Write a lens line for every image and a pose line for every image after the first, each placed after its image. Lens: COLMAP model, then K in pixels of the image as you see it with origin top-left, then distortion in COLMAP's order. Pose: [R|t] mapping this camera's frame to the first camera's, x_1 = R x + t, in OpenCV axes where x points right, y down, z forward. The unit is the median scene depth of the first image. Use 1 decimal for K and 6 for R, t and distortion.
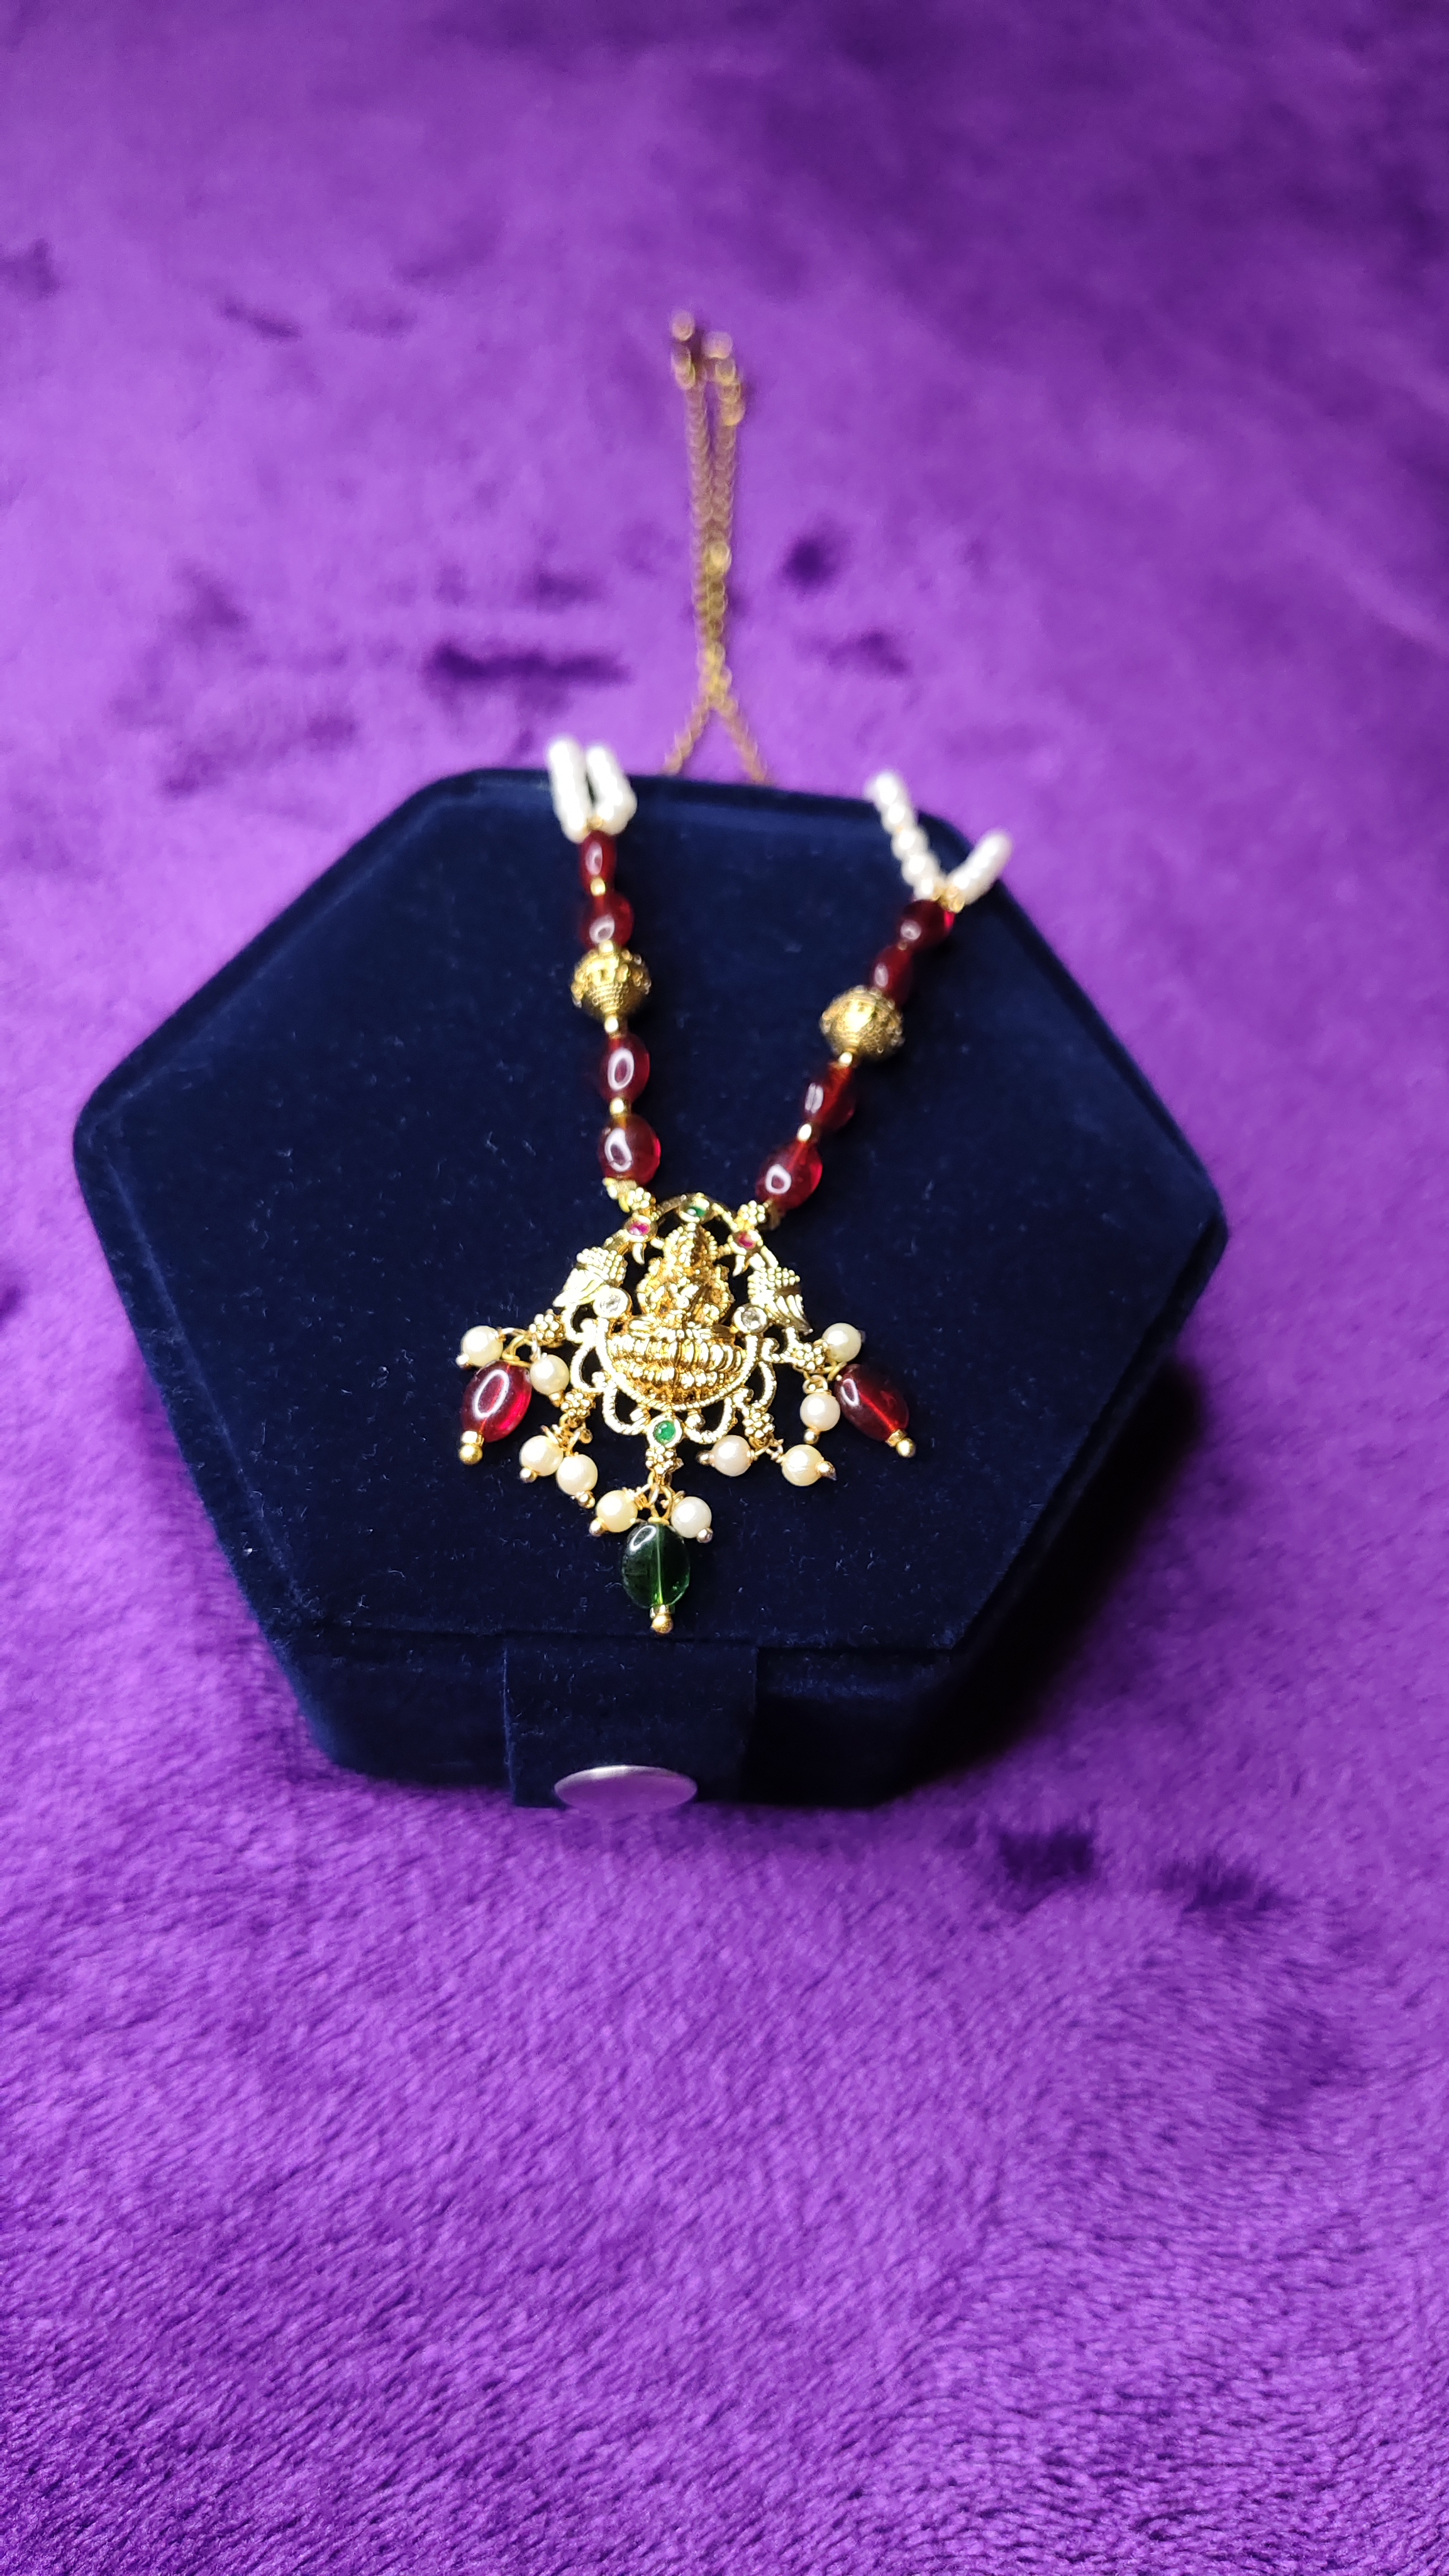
lens RADIAL K [[1655.8, 0, 749.3], [0, 1655.8, 1272.9], [0, 0, 1]] dist [-0.037348, -0.003490]
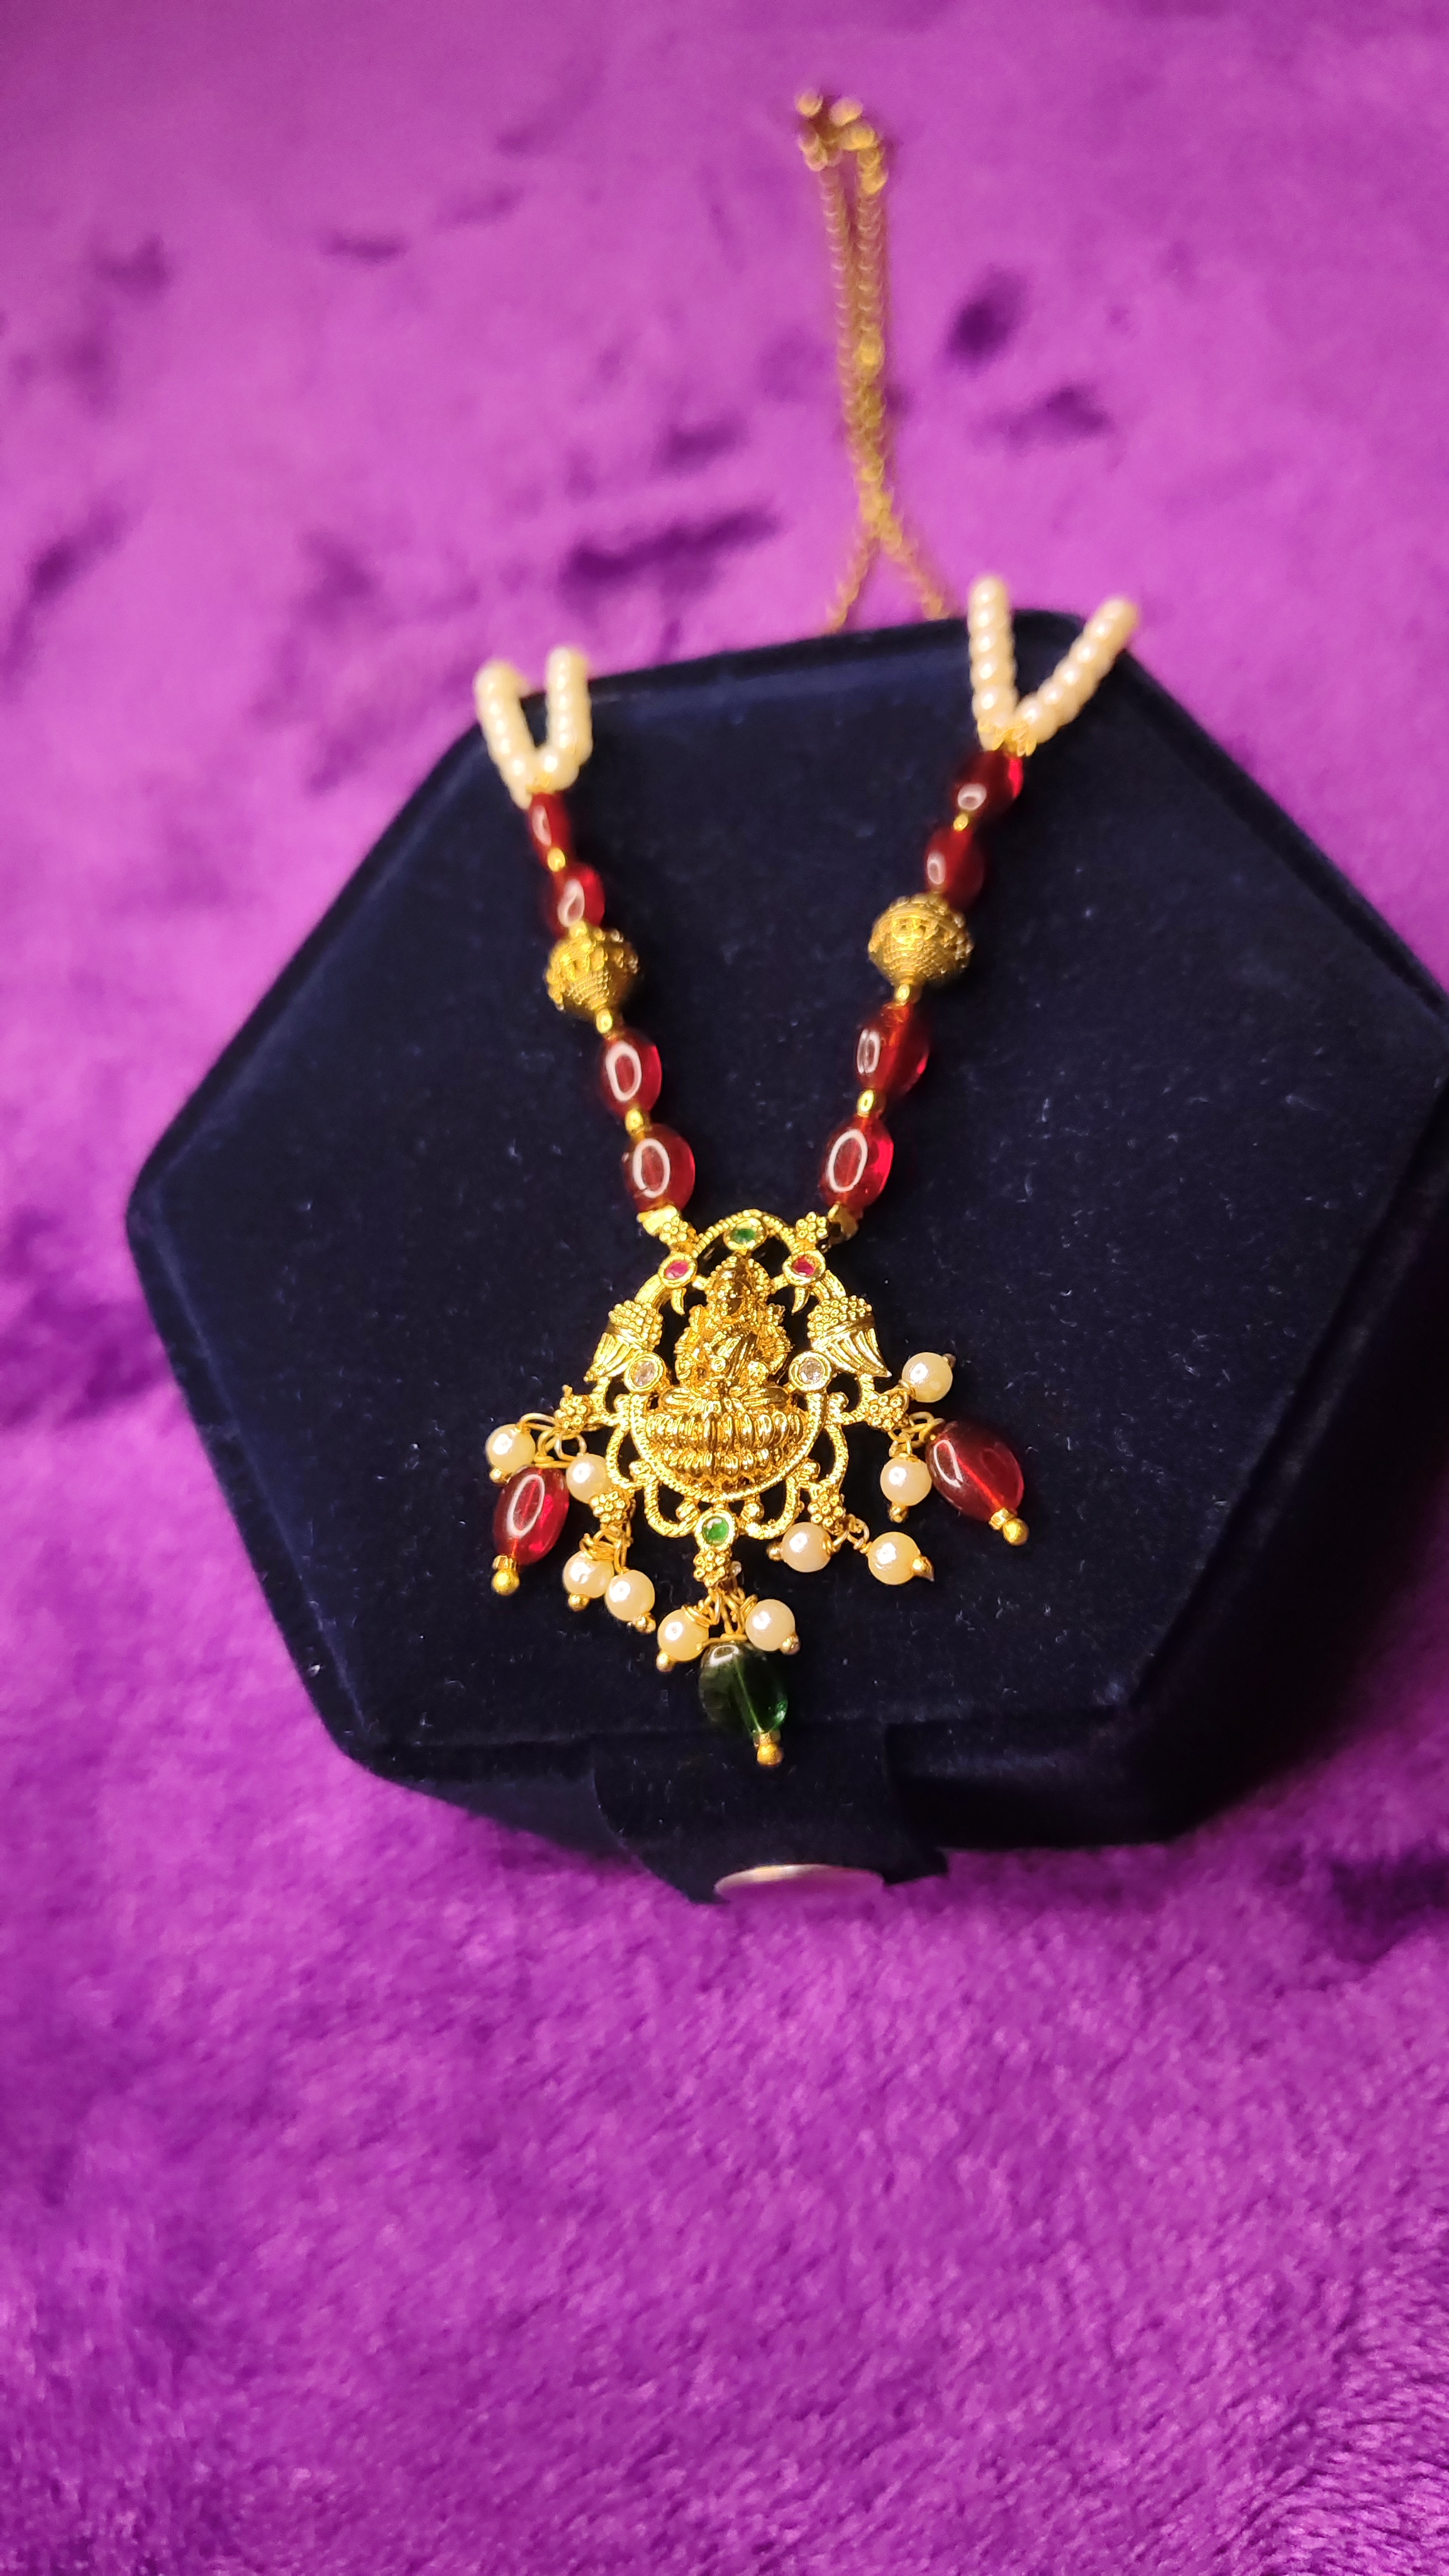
lens RADIAL K [[1655.8, 0, 742.6], [0, 1655.8, 1265.7], [0, 0, 1]] dist [-0.037348, -0.003490]
pose [[0.950480, -0.147603, -0.273497, 0.167366], [0.172543, 0.982557, 0.069364, -0.070551], [0.258488, -0.113119, 0.959368, 0.206849]]
